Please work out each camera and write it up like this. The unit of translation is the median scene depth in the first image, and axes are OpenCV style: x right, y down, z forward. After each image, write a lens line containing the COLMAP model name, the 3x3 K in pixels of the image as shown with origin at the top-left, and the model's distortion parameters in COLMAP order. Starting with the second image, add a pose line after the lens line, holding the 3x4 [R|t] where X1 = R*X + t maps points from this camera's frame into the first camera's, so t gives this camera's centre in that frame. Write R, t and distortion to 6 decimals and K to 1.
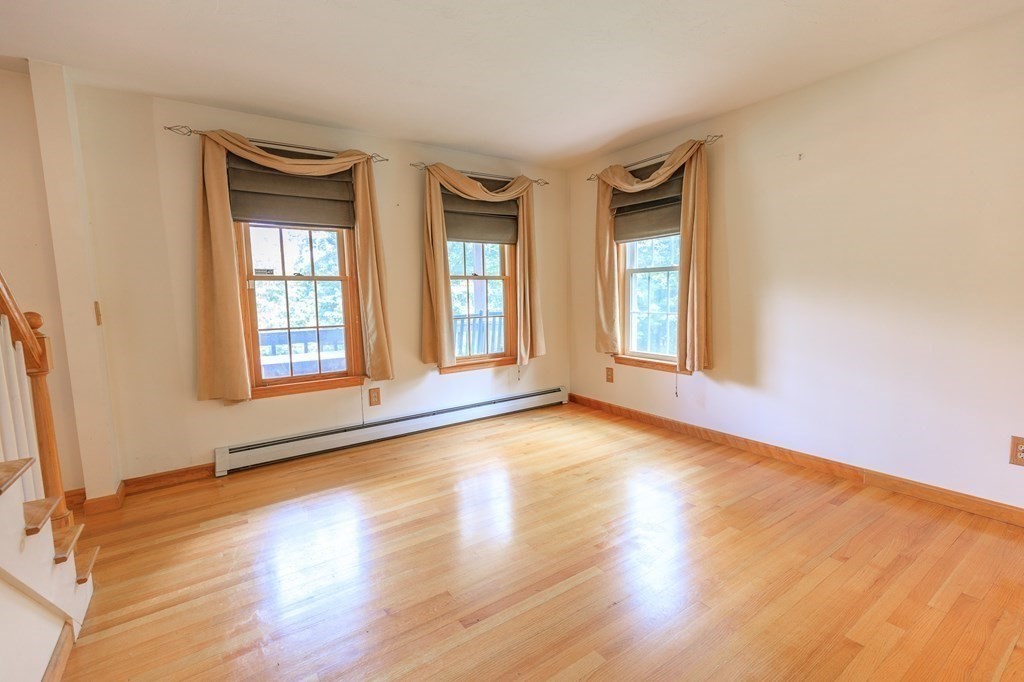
lens RADIAL K [[457.1, 0, 517.2], [0, 457.1, 340.5], [0, 0, 1]] dist [-0.001348, -0.000422]
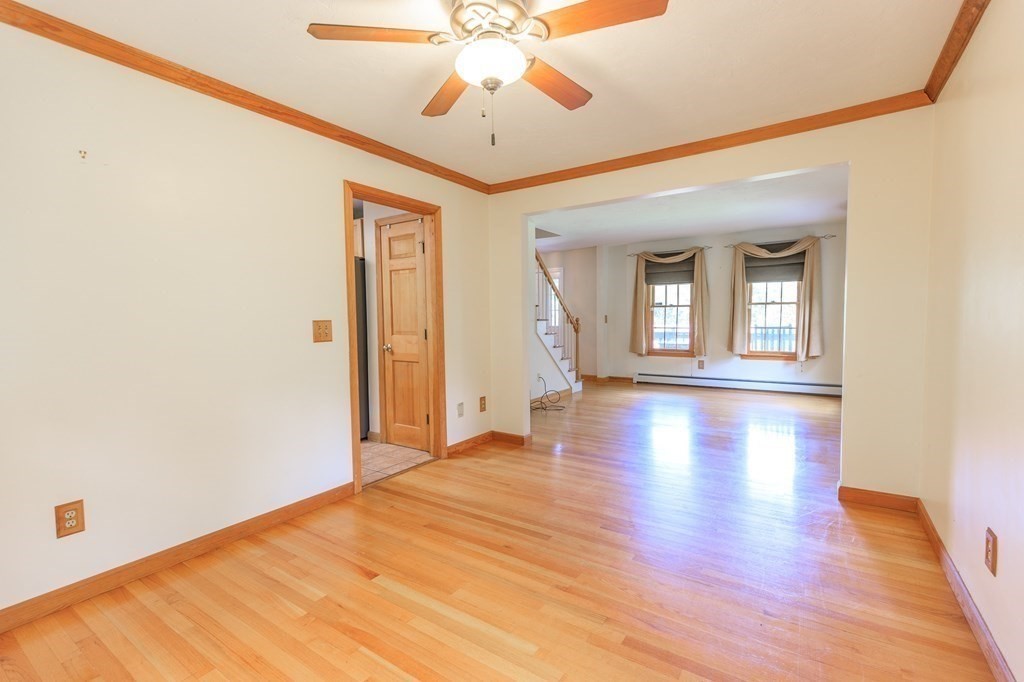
lens RADIAL K [[457.1, 0, 515.9], [0, 457.1, 343.0], [0, 0, 1]] dist [-0.001348, -0.000422]
pose [[0.361094, 0.060697, -0.930552, 1.695640], [-0.097144, 0.994899, 0.027199, 0.072069], [0.927456, 0.080576, 0.365149, -0.658601]]
